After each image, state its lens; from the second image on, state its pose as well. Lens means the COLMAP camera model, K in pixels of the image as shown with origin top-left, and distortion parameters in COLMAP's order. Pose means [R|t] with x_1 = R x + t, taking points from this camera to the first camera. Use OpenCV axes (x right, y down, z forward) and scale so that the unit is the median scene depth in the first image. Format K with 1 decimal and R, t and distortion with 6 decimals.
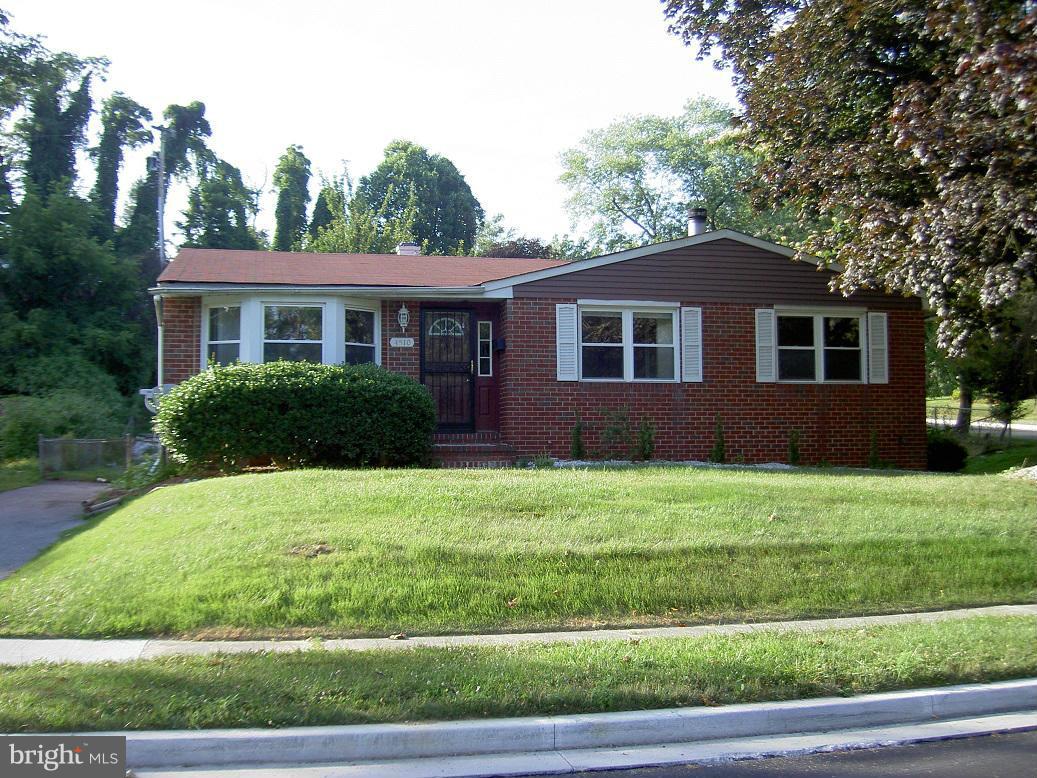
lens RADIAL K [[1211.9, 0, 525.6], [0, 1211.9, 379.1], [0, 0, 1]] dist [-0.144361, 0.000000]
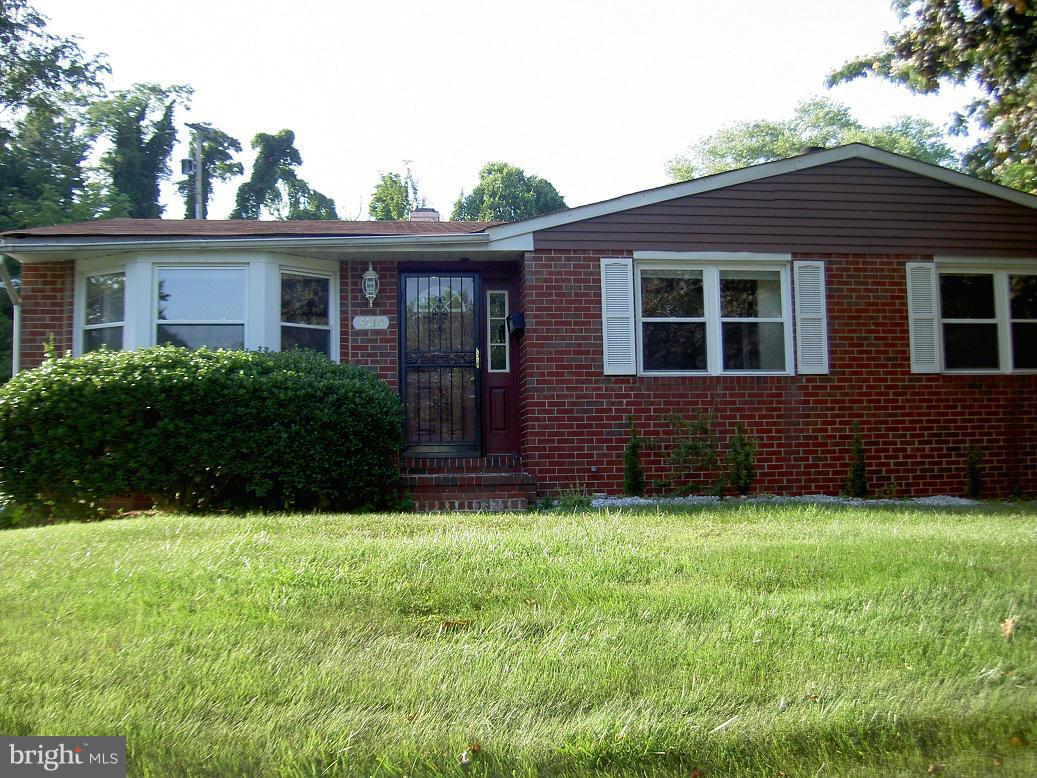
lens RADIAL K [[1211.9, 0, 529.3], [0, 1211.9, 365.0], [0, 0, 1]] dist [-0.144361, 0.000000]
pose [[0.995388, -0.021279, -0.093543, 0.045956], [0.017252, 0.998898, -0.043656, 0.023201], [0.094369, 0.041841, 0.994658, 0.338098]]
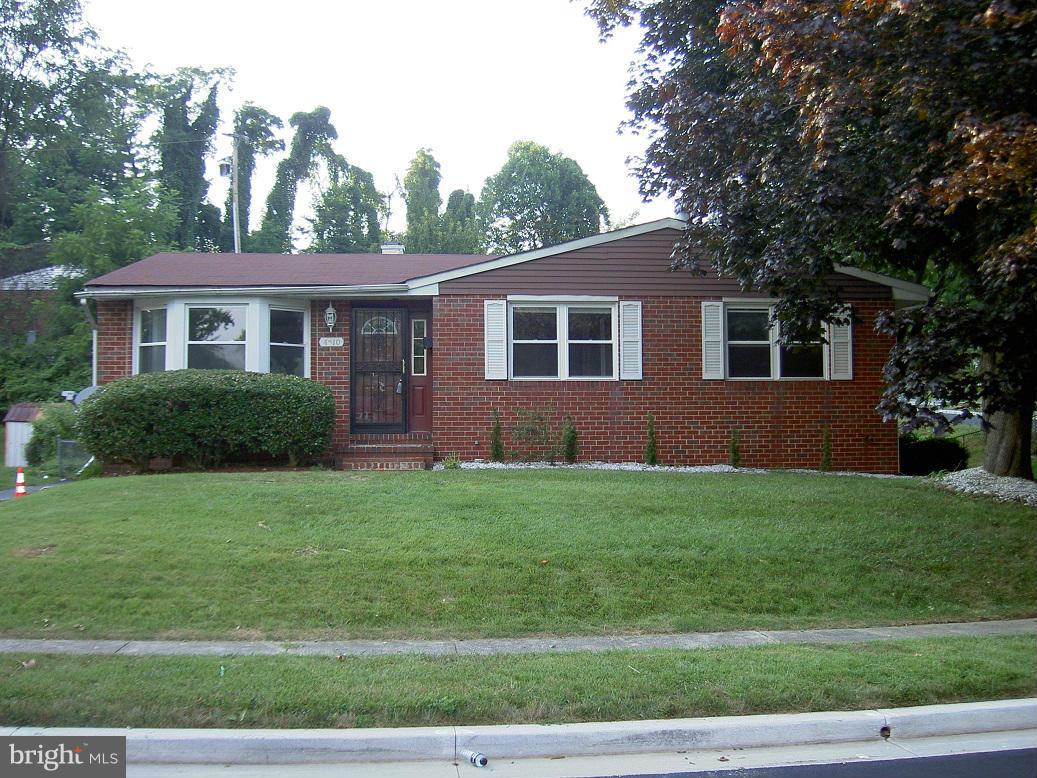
lens RADIAL K [[1211.9, 0, 523.8], [0, 1211.9, 380.9], [0, 0, 1]] dist [-0.144361, 0.000000]
pose [[0.990493, -0.008473, -0.137302, 0.184860], [0.008695, 0.999962, 0.001020, 0.001693], [0.137288, -0.002204, 0.990529, 0.043381]]
